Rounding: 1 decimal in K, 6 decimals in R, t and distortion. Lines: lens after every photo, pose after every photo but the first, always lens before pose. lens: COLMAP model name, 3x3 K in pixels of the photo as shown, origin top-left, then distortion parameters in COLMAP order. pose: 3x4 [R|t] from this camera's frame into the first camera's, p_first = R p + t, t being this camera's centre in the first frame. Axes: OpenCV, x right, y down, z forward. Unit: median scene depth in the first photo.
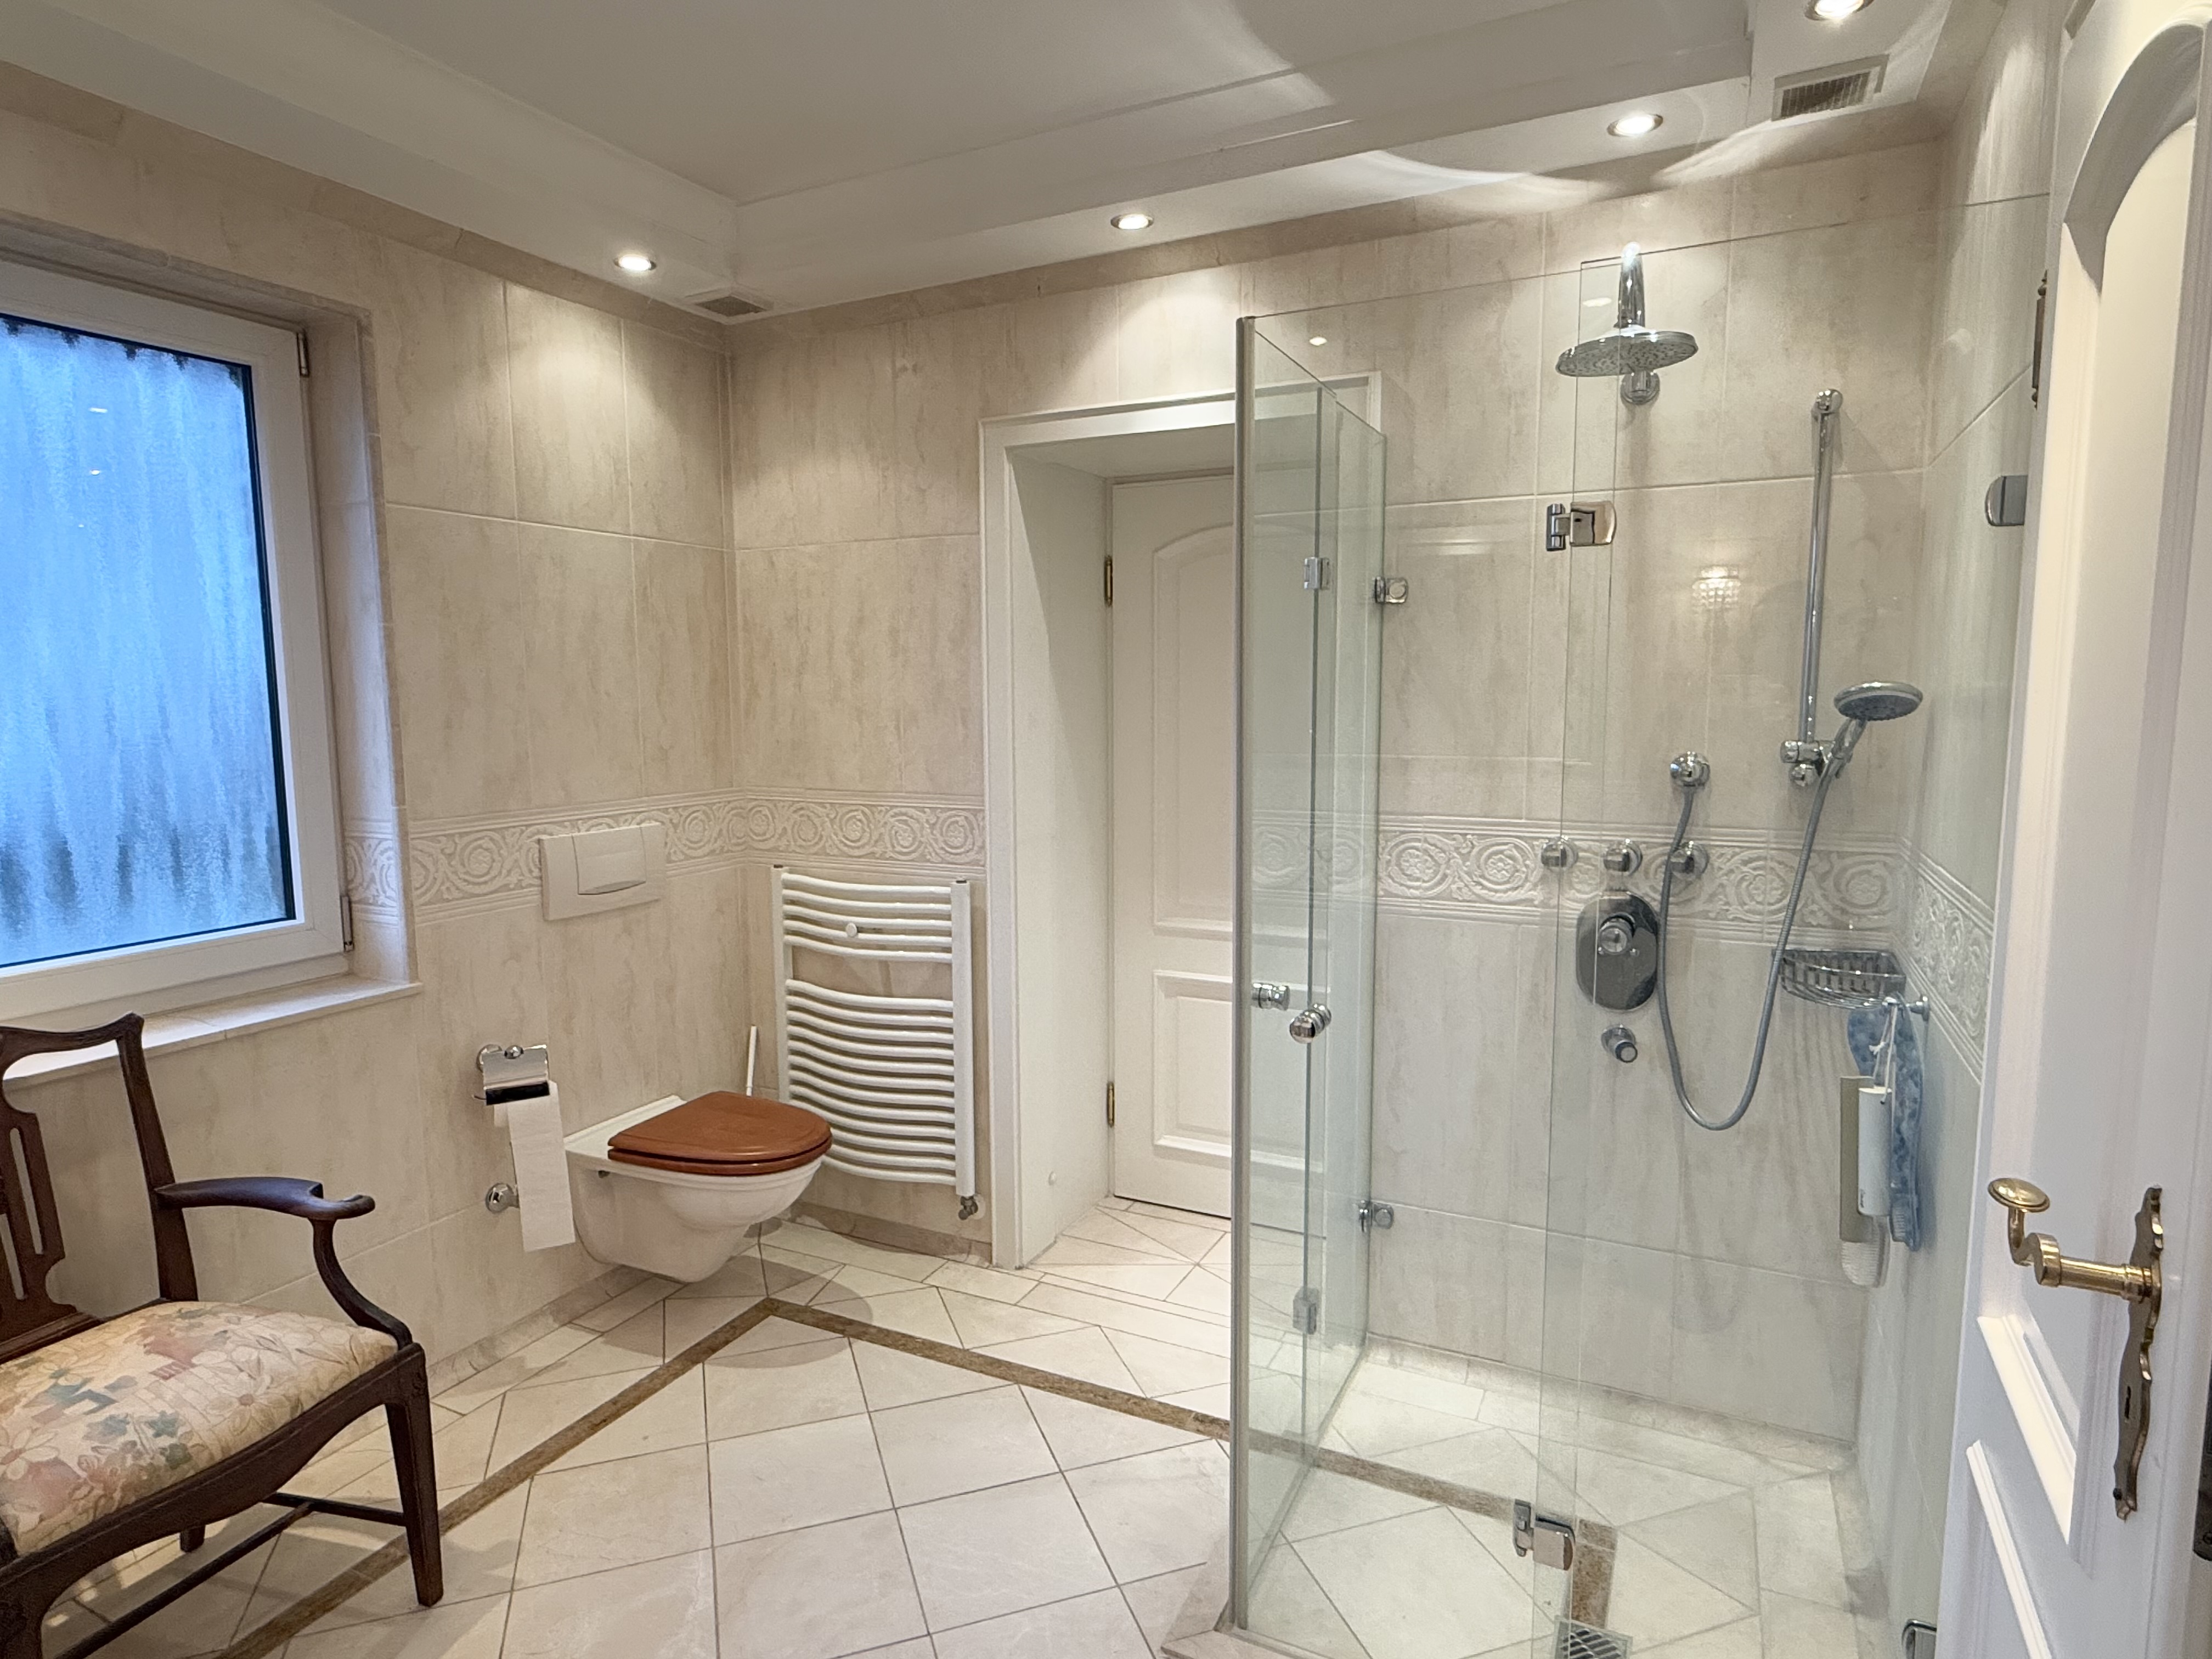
lens RADIAL K [[1232.7, 0, 1107.8], [0, 1232.7, 834.6], [0, 0, 1]] dist [-0.001554, -0.001151]
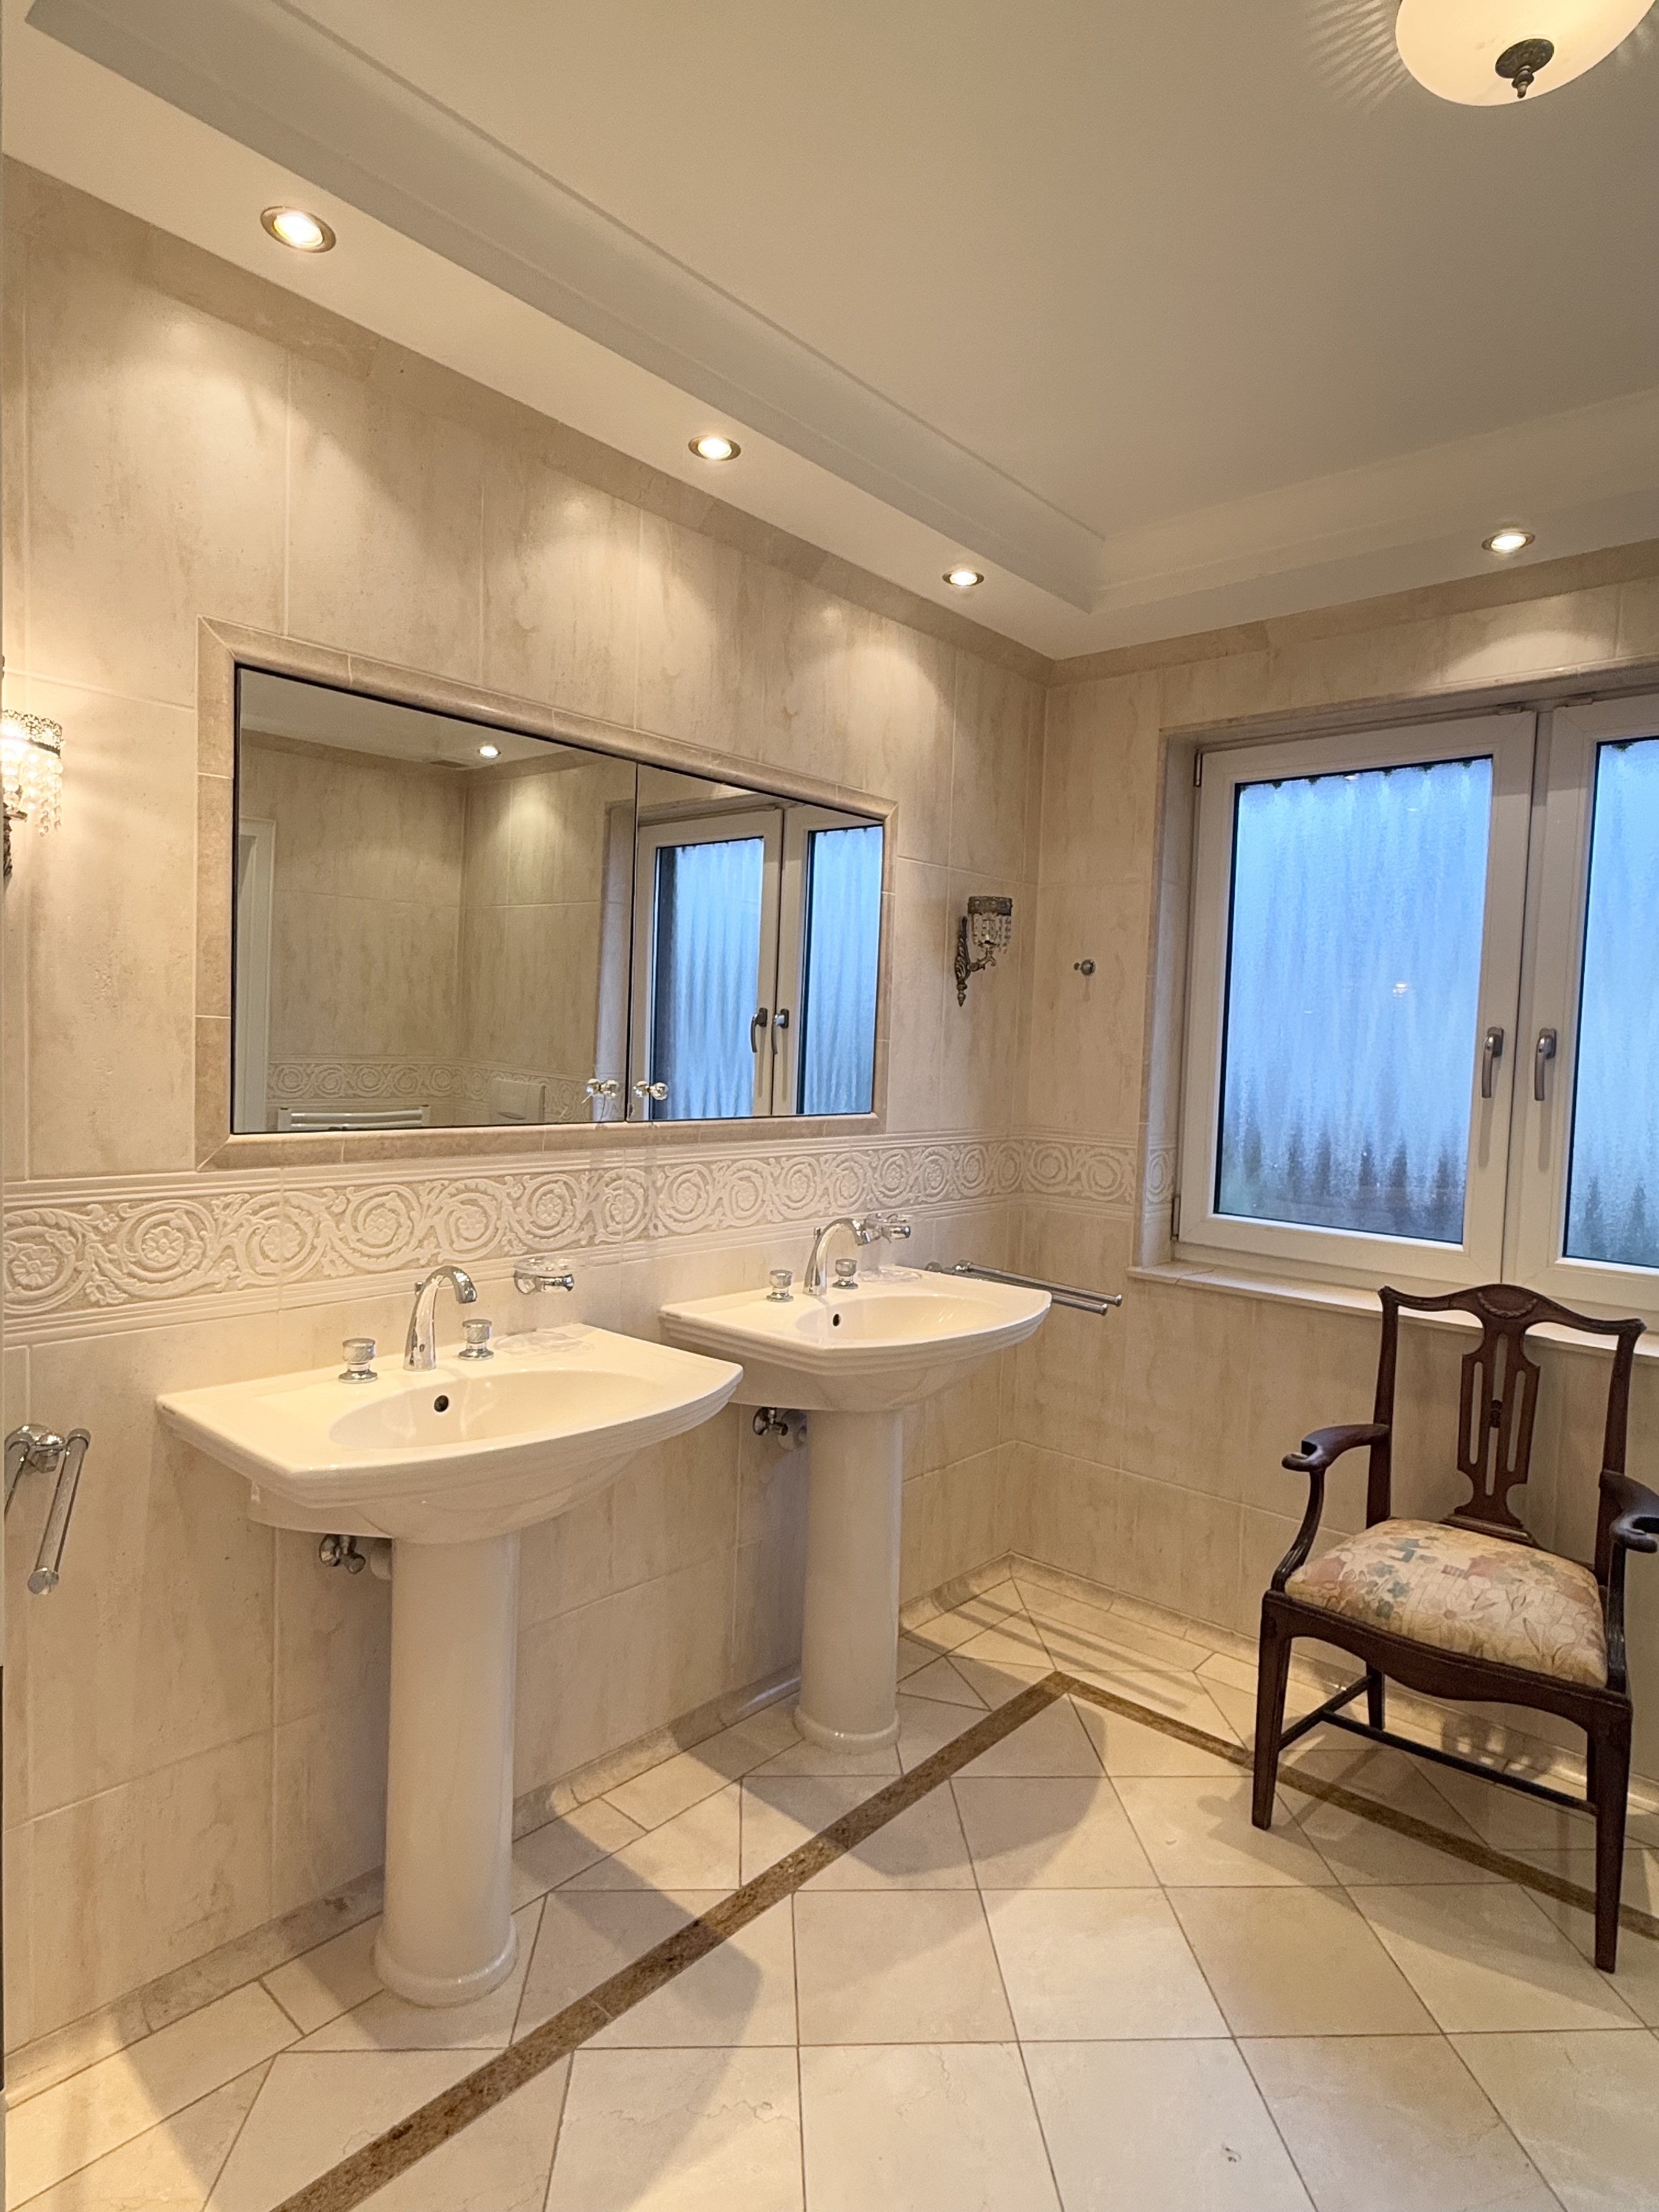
lens RADIAL K [[1232.7, 0, 832.3], [0, 1232.7, 1100.7], [0, 0, 1]] dist [-0.001554, -0.001151]
pose [[-0.269142, 0.043724, -0.962108, 0.599076], [-0.147806, 0.985259, 0.086124, -0.053220], [0.951691, 0.165385, -0.258712, 0.640258]]
